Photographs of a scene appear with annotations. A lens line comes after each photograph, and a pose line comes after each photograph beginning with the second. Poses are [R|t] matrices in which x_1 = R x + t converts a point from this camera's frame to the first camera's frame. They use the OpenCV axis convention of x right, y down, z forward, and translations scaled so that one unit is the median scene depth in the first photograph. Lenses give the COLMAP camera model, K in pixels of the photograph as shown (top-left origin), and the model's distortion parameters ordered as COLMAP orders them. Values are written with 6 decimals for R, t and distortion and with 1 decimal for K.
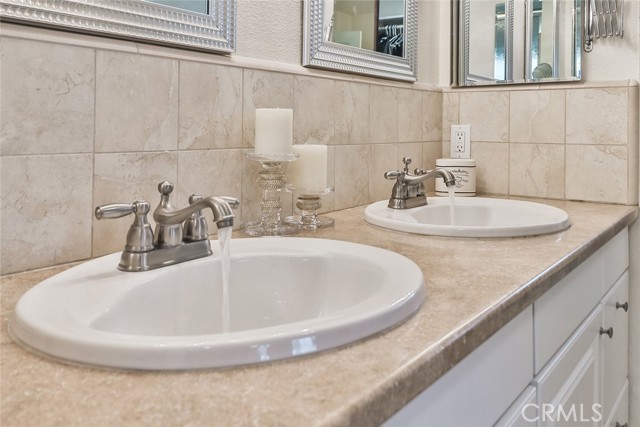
lens RADIAL K [[586.3, 0, 319.1], [0, 586.3, 135.1], [0, 0, 1]] dist [0.042835, -0.005582]
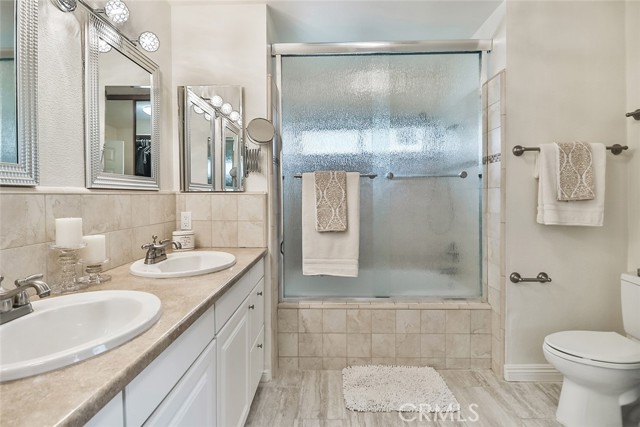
lens RADIAL K [[338.0, 0, 318.0], [0, 338.0, 205.0], [0, 0, 1]] dist [-0.000453, -0.002273]
pose [[0.830994, -0.025591, 0.555692, -0.017031], [0.015878, 0.999625, 0.022291, -0.086459], [-0.556055, -0.009700, 0.831089, -0.218354]]
